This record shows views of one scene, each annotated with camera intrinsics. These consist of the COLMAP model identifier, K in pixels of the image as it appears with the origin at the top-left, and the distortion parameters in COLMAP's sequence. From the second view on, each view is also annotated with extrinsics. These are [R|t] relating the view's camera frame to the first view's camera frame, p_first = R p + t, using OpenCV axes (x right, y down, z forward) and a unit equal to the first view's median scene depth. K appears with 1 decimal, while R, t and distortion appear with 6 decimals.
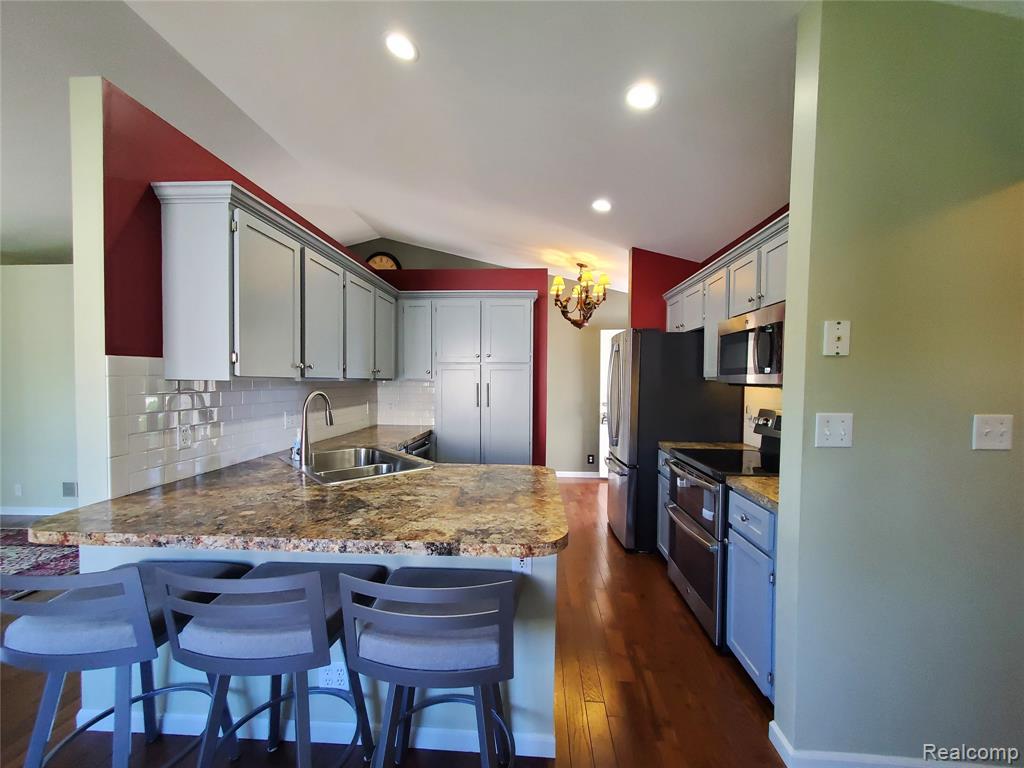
lens RADIAL K [[403.6, 0, 509.8], [0, 403.6, 395.2], [0, 0, 1]] dist [0.002312, -0.000409]
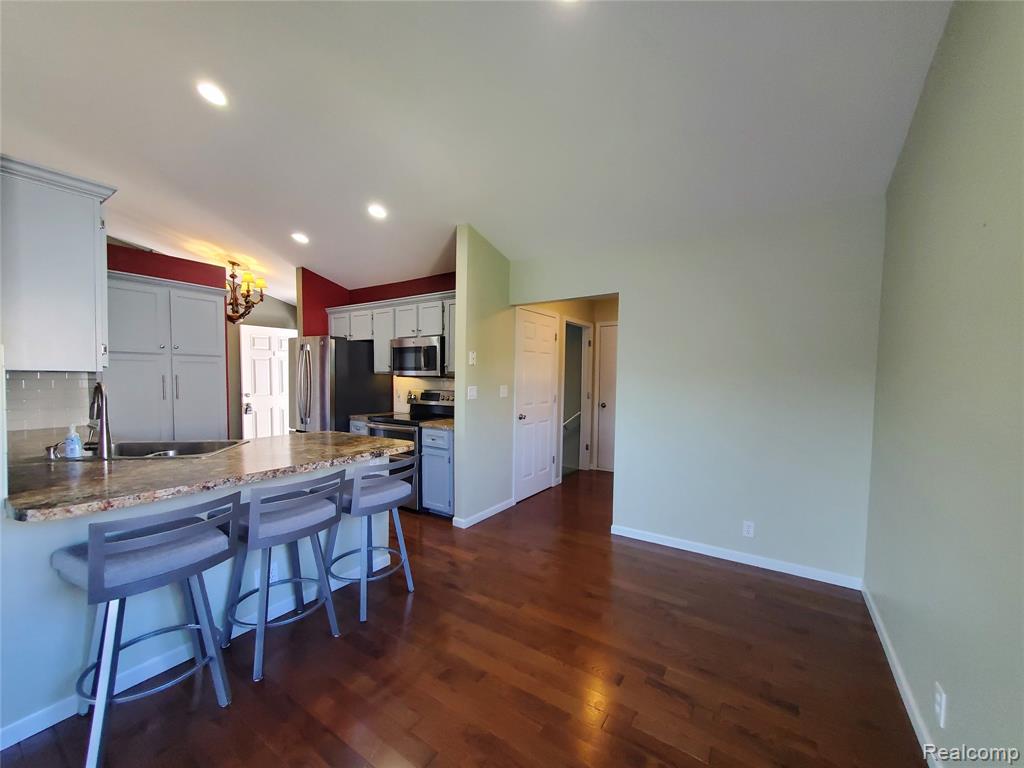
lens RADIAL K [[403.6, 0, 511.5], [0, 403.6, 395.8], [0, 0, 1]] dist [0.002312, -0.000409]
pose [[0.500381, -0.040738, 0.864846, -0.703167], [0.024419, 0.999159, 0.032936, 0.011935], [-0.865461, 0.004638, 0.500955, -0.282194]]
